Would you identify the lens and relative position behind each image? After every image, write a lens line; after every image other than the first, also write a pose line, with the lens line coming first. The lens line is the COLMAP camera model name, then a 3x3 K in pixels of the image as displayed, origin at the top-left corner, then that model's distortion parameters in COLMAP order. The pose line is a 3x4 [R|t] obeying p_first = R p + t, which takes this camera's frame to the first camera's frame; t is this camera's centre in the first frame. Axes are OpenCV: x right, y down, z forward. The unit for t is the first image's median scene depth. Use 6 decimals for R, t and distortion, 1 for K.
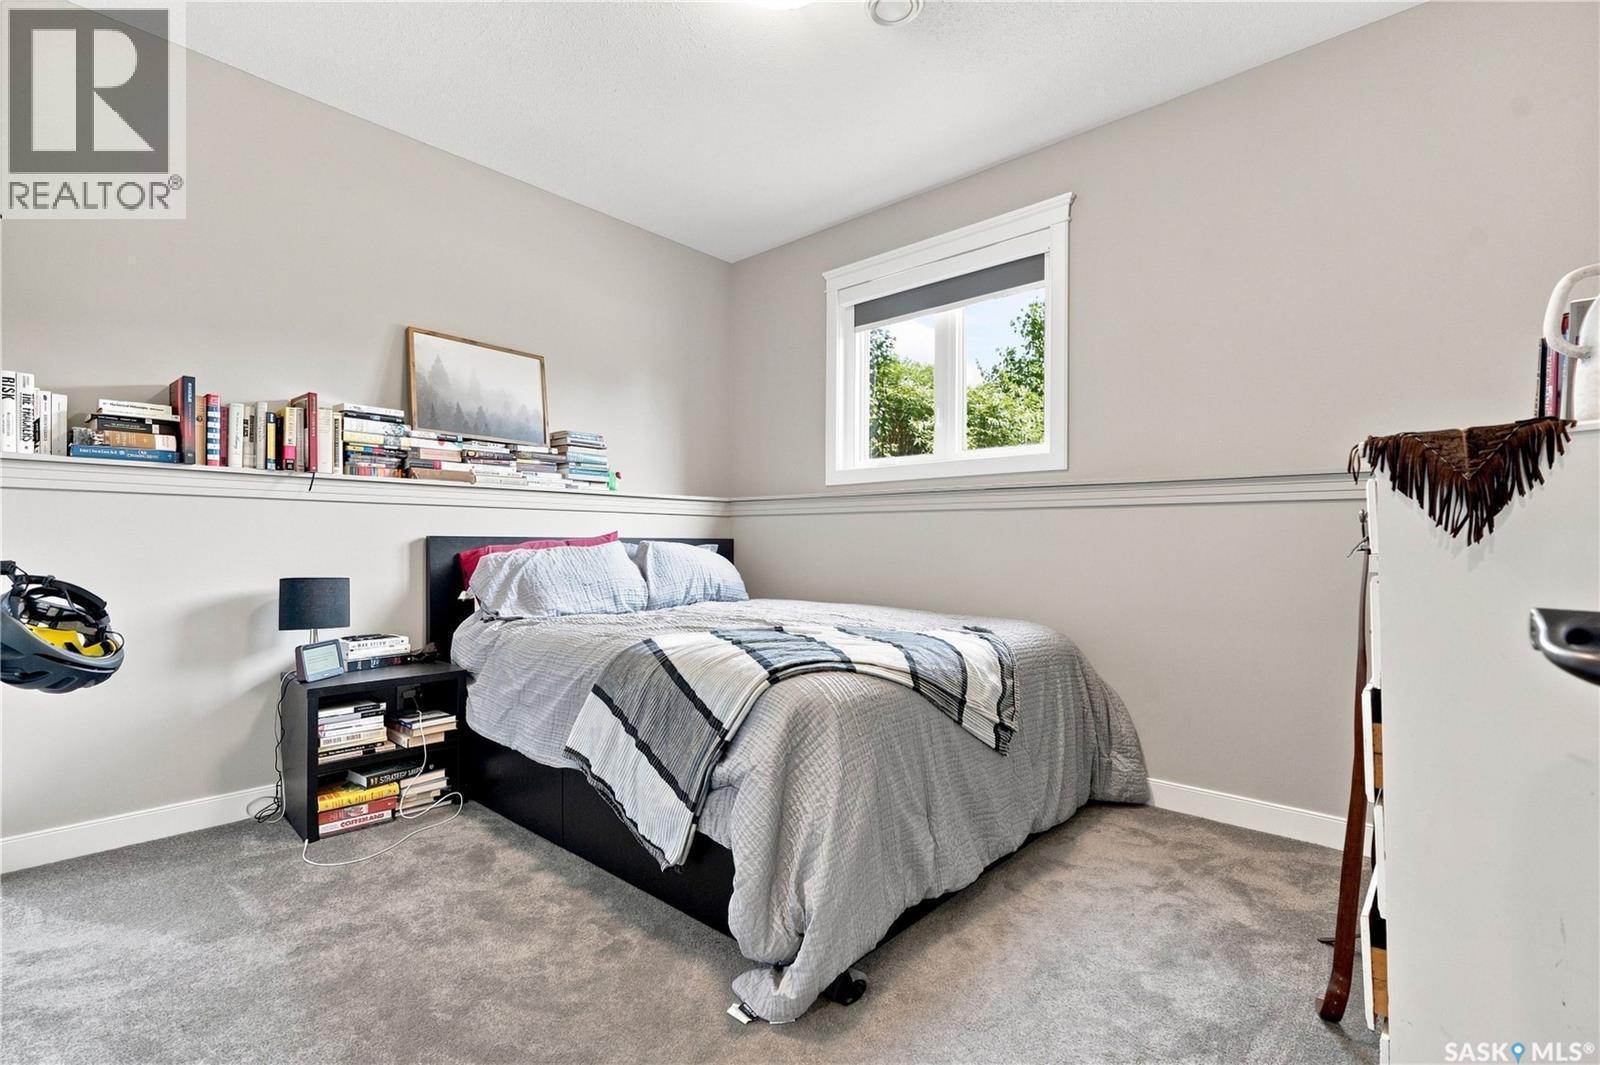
lens RADIAL K [[728.7, 0, 799.4], [0, 728.7, 541.9], [0, 0, 1]] dist [0.000982, 0.000144]
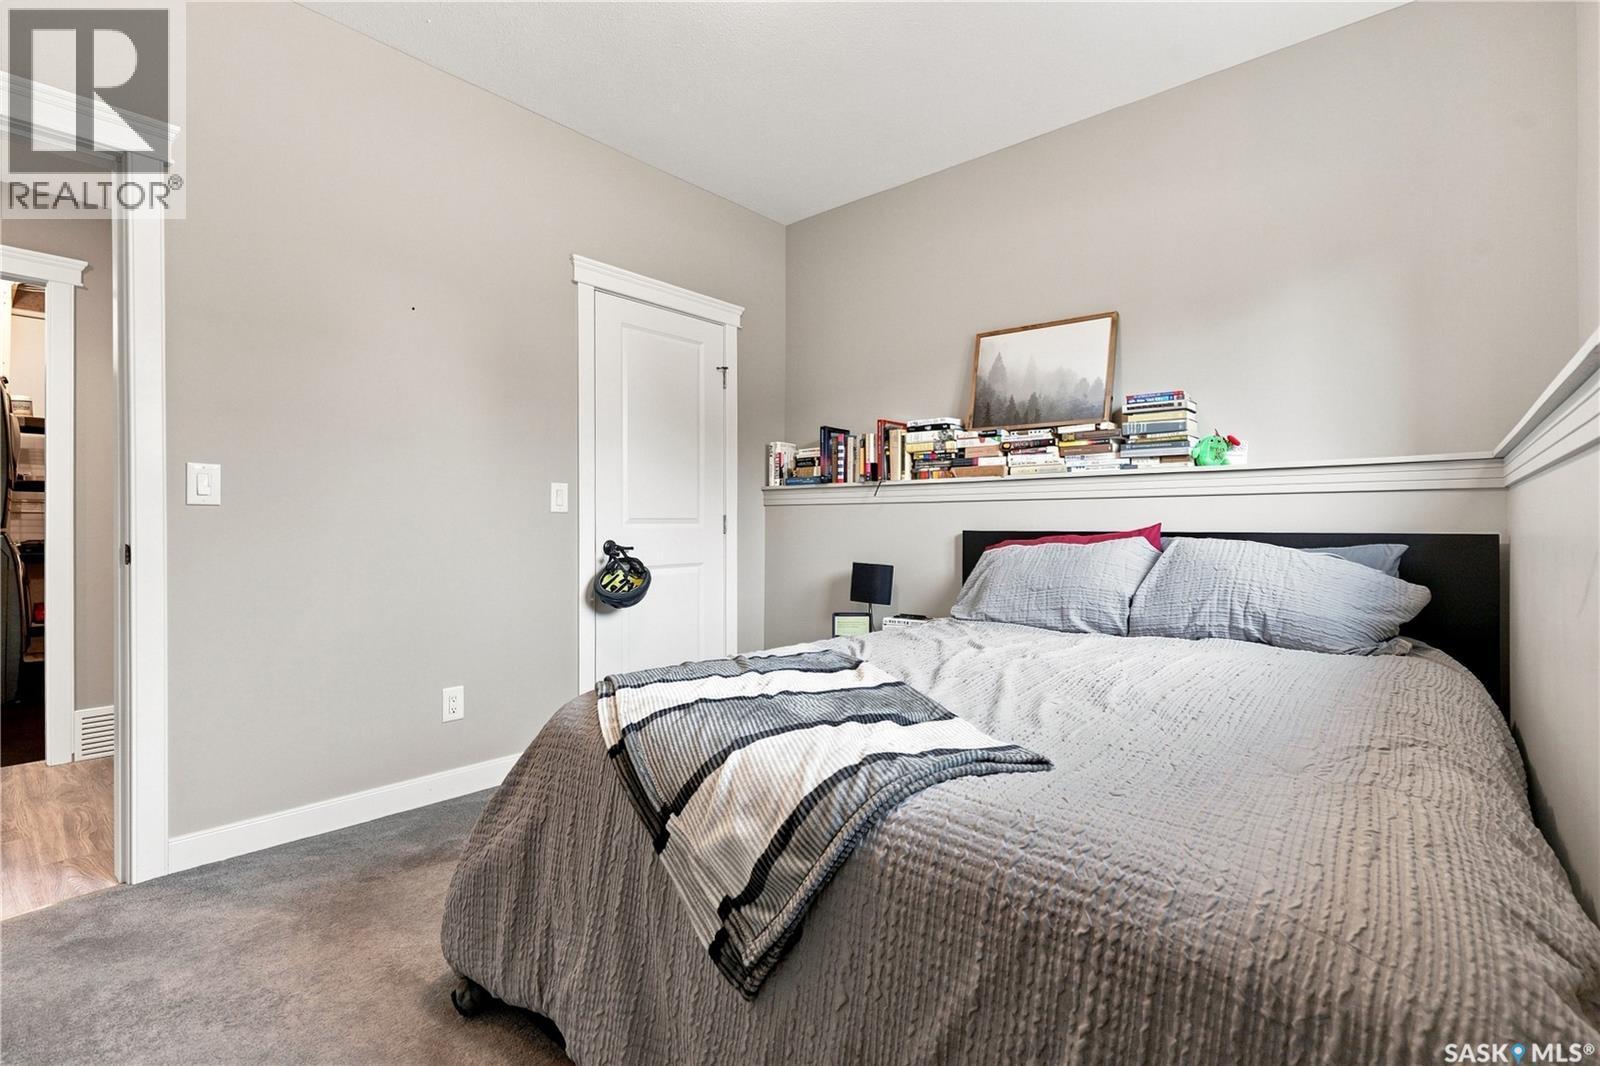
lens RADIAL K [[728.7, 0, 802.1], [0, 728.7, 528.6], [0, 0, 1]] dist [0.000982, 0.000144]
pose [[0.020625, -0.006143, -0.999768, 0.522443], [-0.007464, 0.999952, -0.006298, -0.002879], [0.999759, 0.007592, 0.020578, 0.721495]]
